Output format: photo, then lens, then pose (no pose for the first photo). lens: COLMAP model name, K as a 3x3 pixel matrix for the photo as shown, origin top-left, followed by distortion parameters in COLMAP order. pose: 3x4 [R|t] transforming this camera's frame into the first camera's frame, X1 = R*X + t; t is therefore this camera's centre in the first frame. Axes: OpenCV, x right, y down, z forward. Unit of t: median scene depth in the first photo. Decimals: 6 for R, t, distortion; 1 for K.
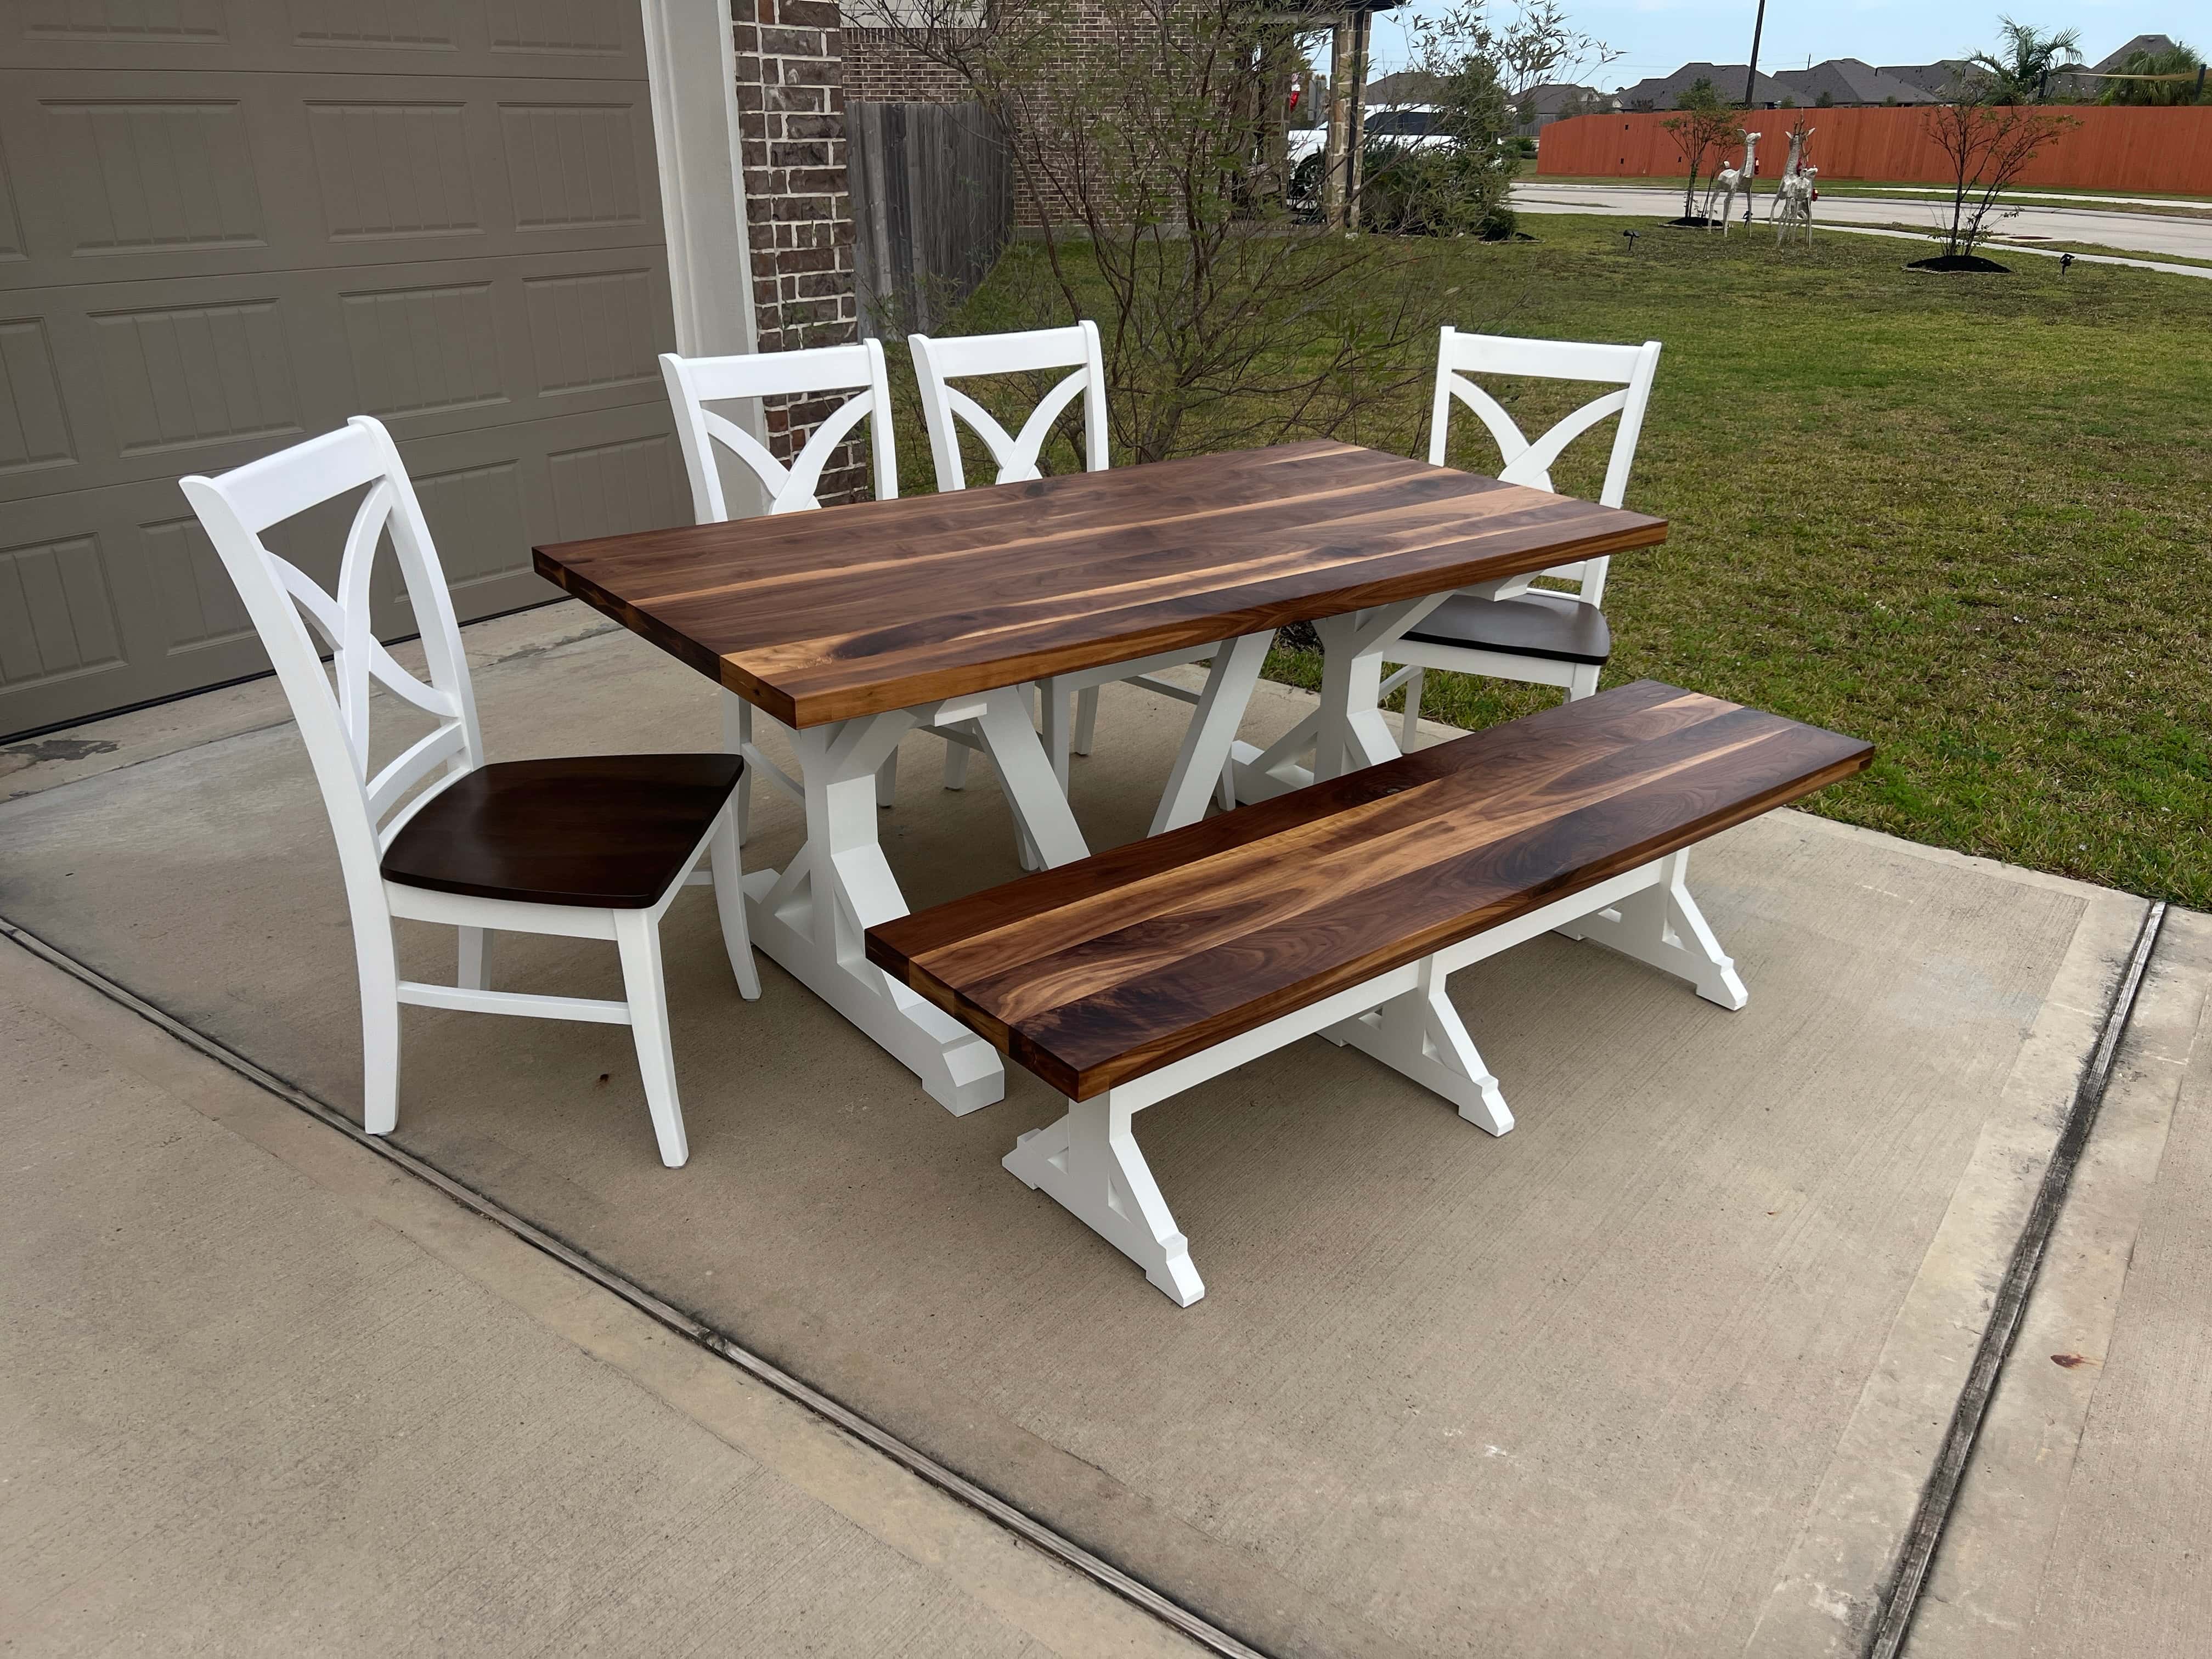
lens RADIAL K [[1670.6, 0, 1113.6], [0, 1670.6, 835.5], [0, 0, 1]] dist [0.024643, -0.028655]
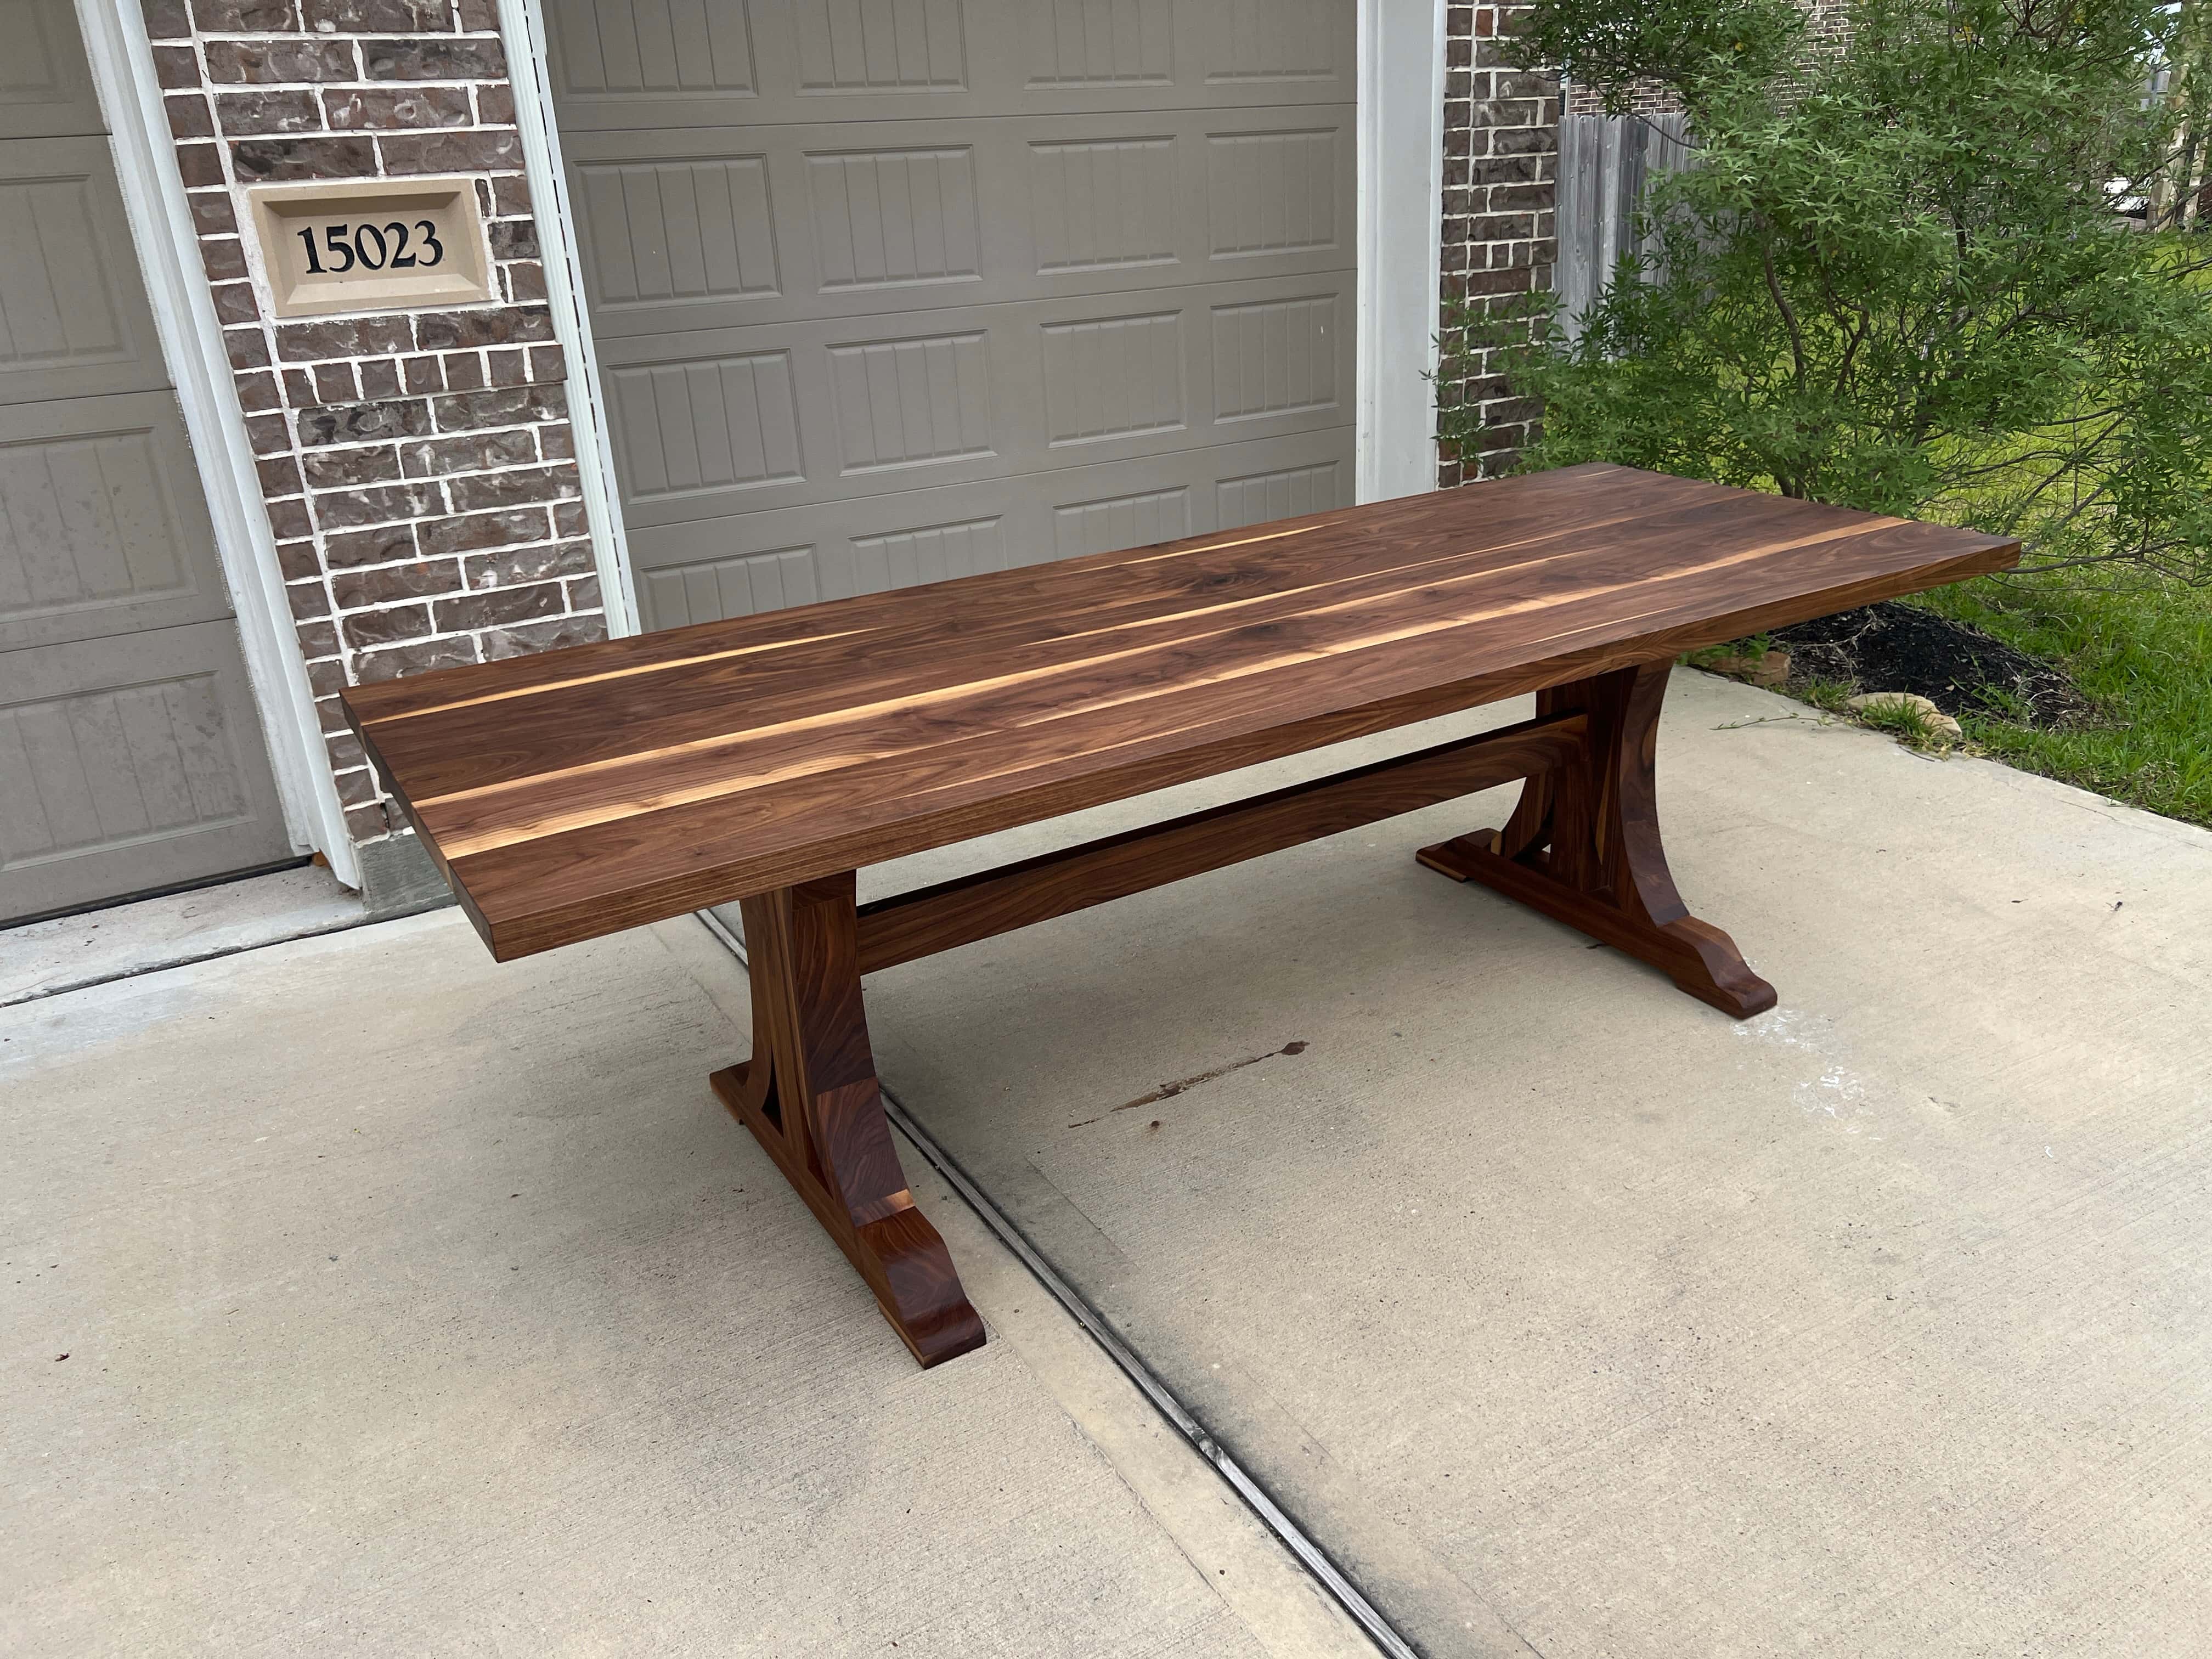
lens RADIAL K [[1670.6, 0, 1113.6], [0, 1670.6, 835.5], [0, 0, 1]] dist [0.024643, -0.028655]
pose [[0.917139, 0.104581, -0.384602, 0.015599], [-0.109264, 0.993965, 0.009723, -0.016526], [0.383298, 0.033106, 0.923031, 0.049989]]
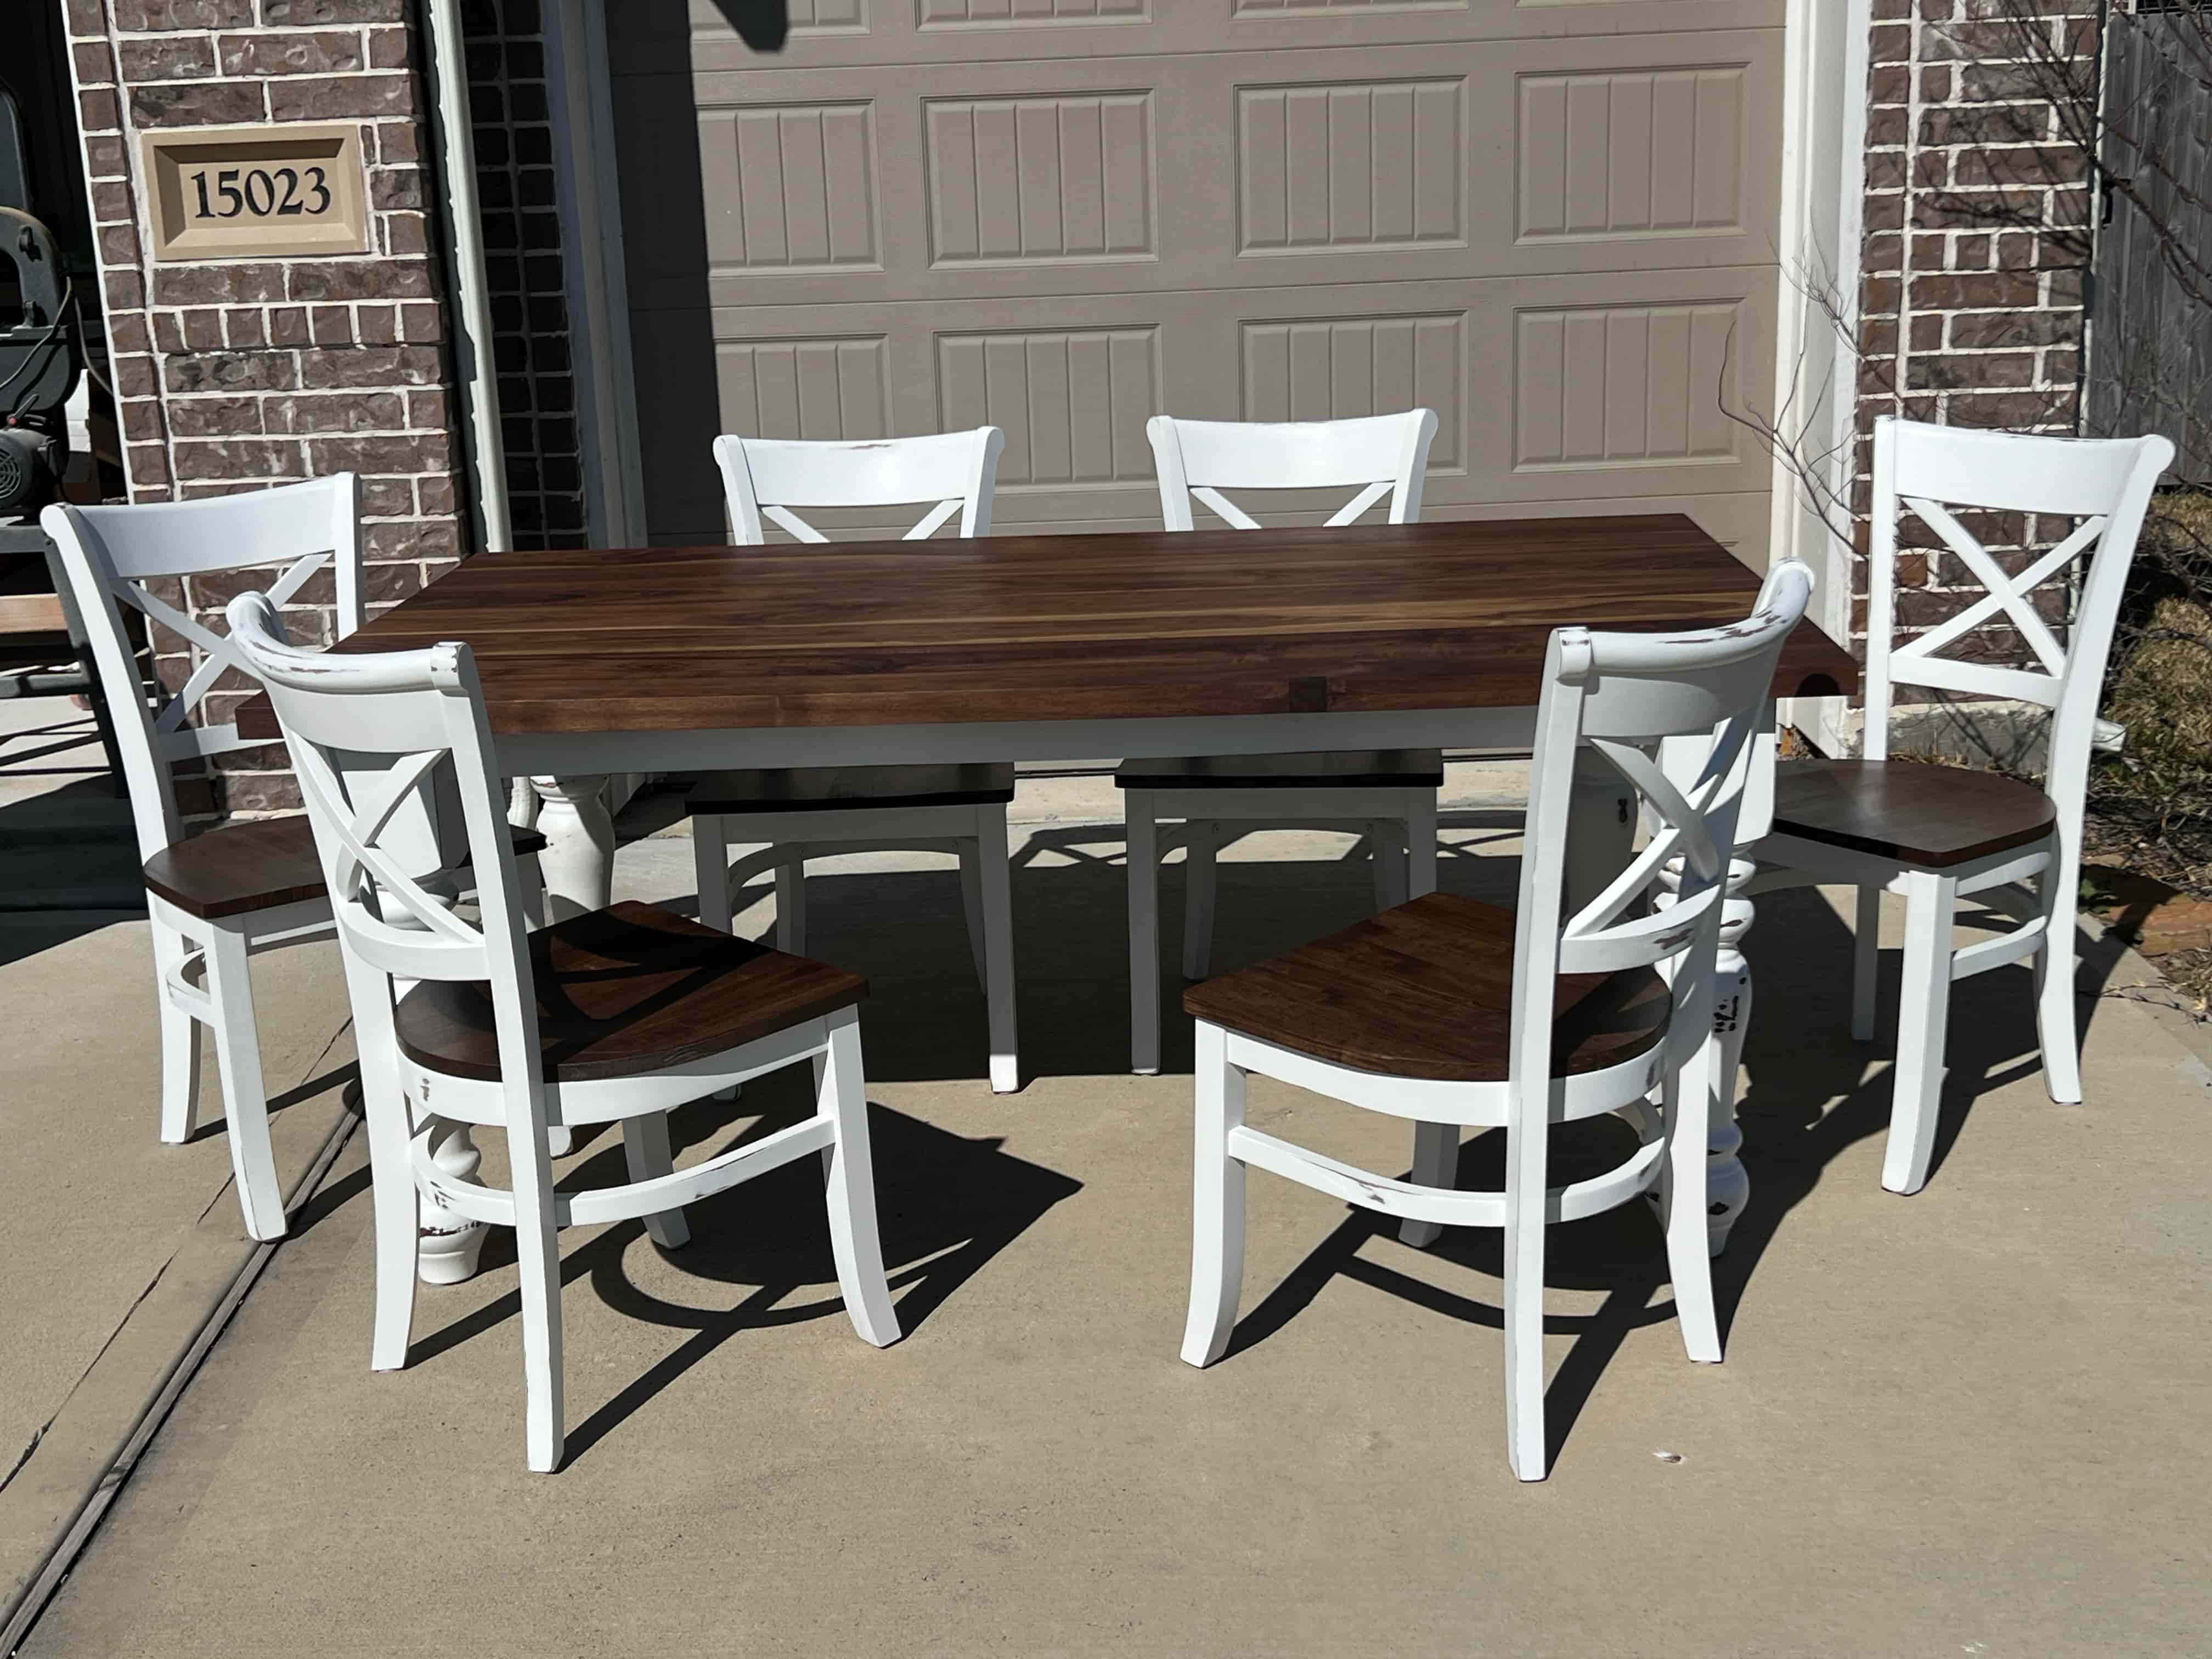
lens RADIAL K [[2651.2, 0, 1106.0], [0, 2651.2, 829.5], [0, 0, 1]] dist [0.116181, -0.314803]
pose [[0.583733, 0.173052, -0.793290, 0.470428], [-0.283357, 0.959014, 0.000699, -0.068005], [0.760898, 0.224377, 0.608843, 0.216772]]
